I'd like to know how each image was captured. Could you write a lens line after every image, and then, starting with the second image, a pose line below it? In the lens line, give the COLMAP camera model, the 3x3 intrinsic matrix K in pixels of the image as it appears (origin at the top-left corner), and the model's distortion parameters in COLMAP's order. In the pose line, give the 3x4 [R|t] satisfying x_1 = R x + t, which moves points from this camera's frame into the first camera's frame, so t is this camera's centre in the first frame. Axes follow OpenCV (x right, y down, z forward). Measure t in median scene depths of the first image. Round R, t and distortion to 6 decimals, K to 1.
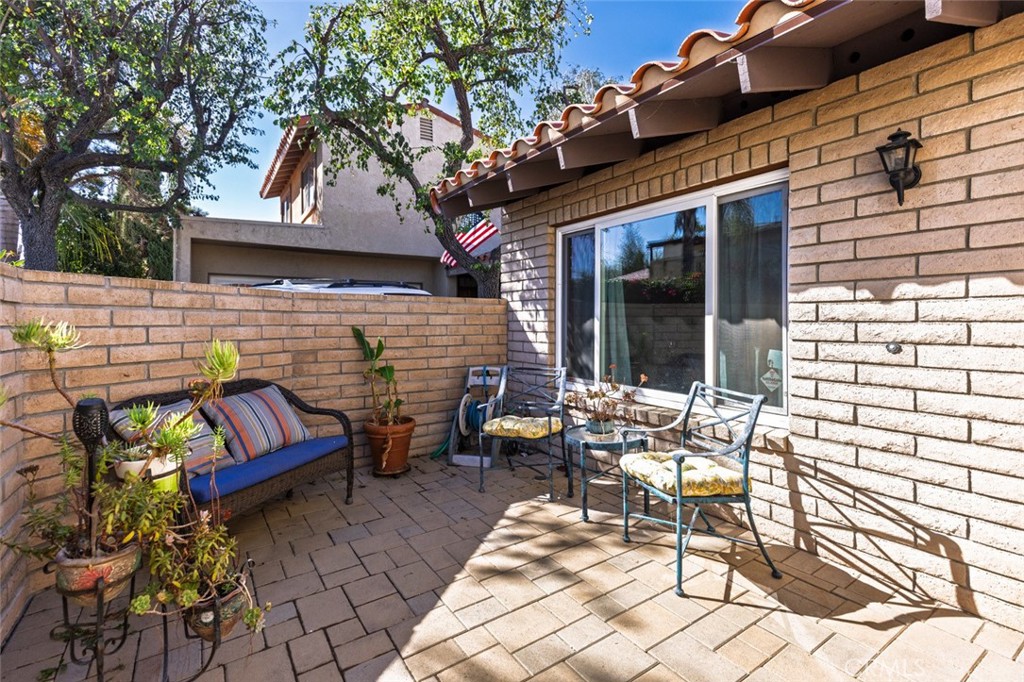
lens RADIAL K [[463.4, 0, 512.0], [0, 463.4, 341.0], [0, 0, 1]] dist [0.013552, 0.000145]
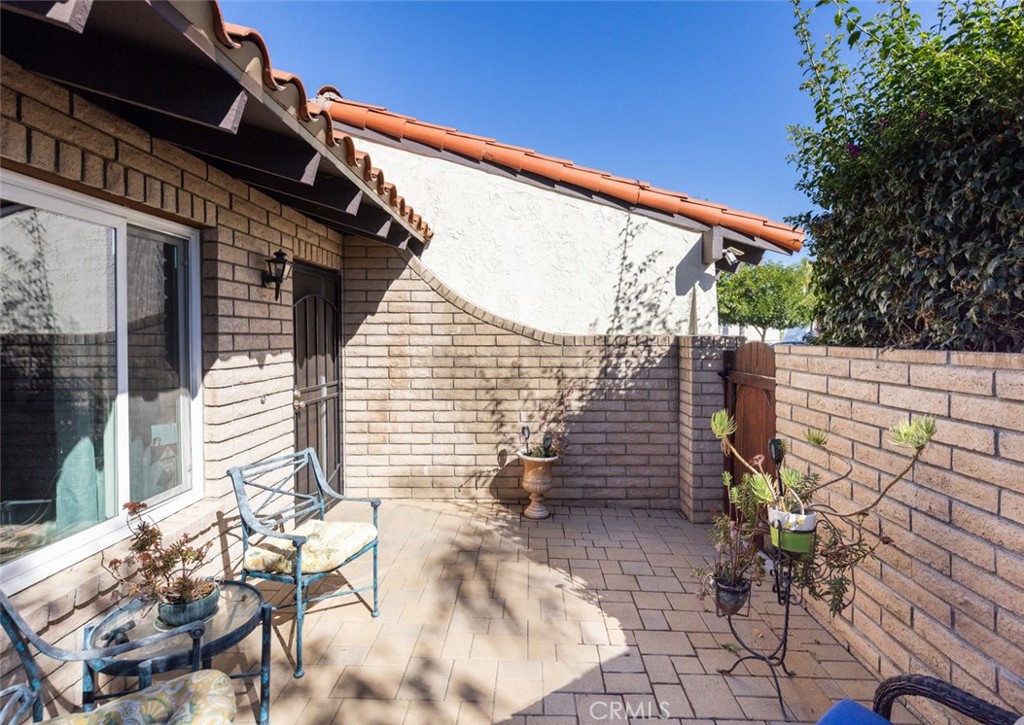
lens RADIAL K [[521.9, 0, 512.0], [0, 521.9, 362.5], [0, 0, 1]] dist [0.000387, 0.000073]
pose [[-0.804432, -0.036937, 0.592896, -0.620696], [0.018336, 0.996046, 0.086931, -0.195336], [-0.593762, 0.080801, -0.800573, 1.613006]]
